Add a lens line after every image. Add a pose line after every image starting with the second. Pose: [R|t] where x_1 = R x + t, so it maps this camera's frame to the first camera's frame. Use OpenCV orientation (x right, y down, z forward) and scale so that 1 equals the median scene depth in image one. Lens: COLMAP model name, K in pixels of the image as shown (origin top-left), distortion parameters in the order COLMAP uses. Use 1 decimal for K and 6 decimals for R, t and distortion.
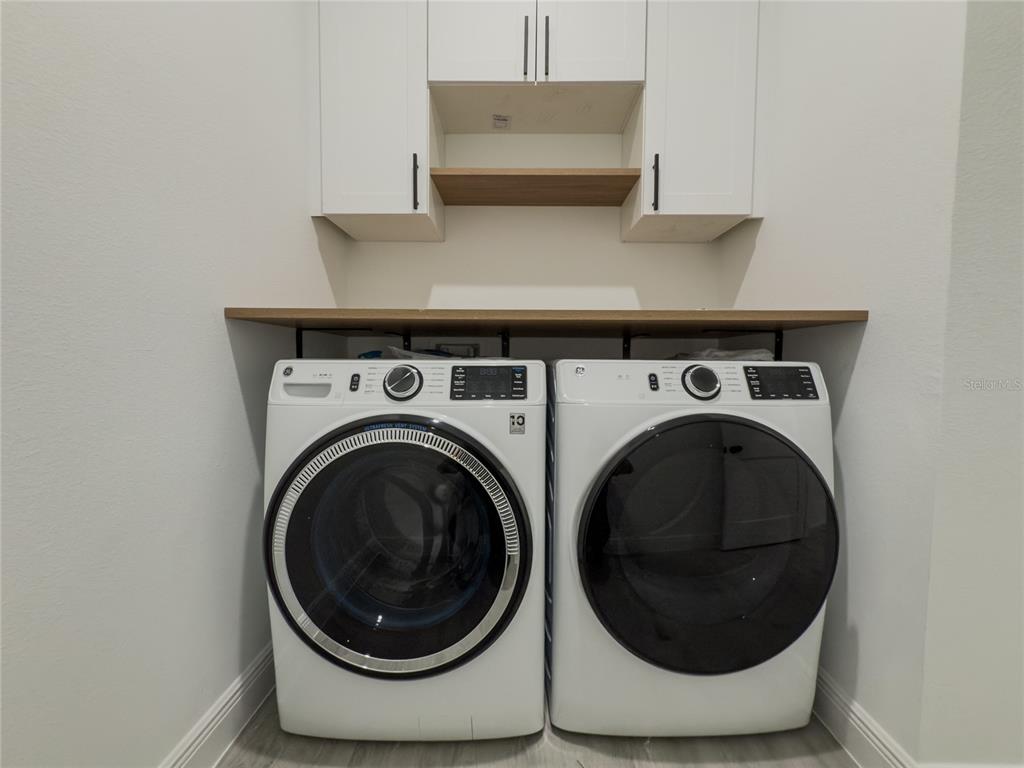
lens RADIAL K [[355.0, 0, 513.8], [0, 355.0, 380.4], [0, 0, 1]] dist [-0.000450, 0.000681]
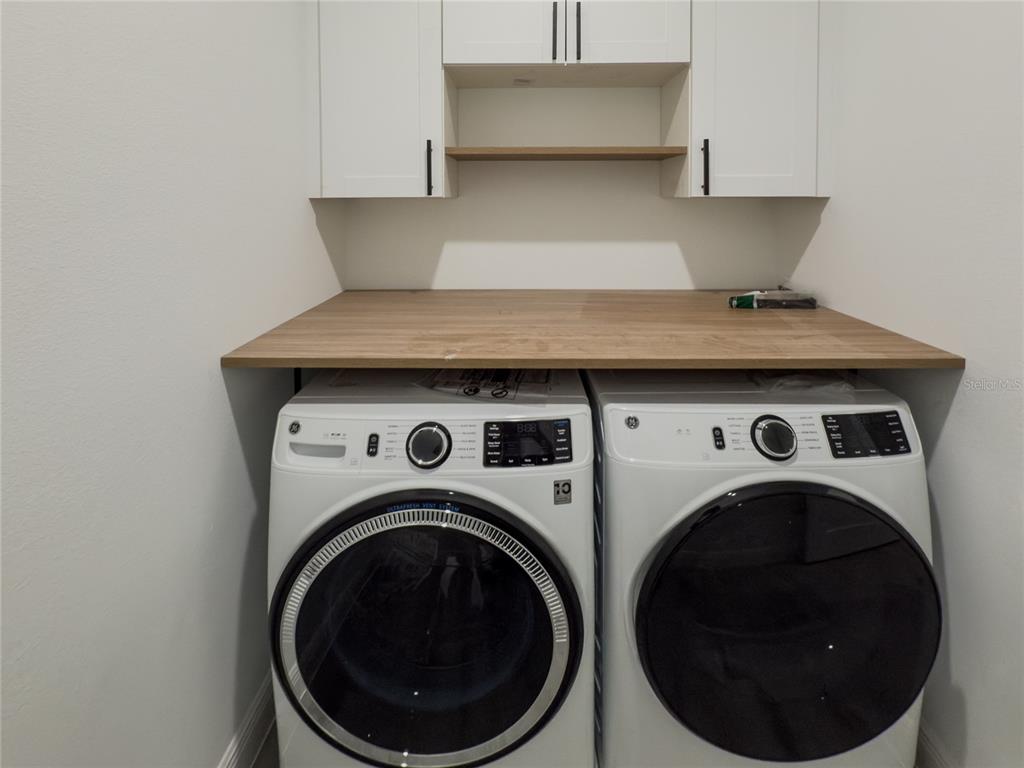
lens RADIAL K [[412.3, 0, 544.2], [0, 412.3, 363.5], [0, 0, 1]] dist [-0.000771, -0.001392]
pose [[0.999563, -0.029366, -0.003279, -0.019478], [0.029278, 0.999274, -0.024397, -0.143641], [0.003993, 0.024290, 0.999697, -0.008016]]
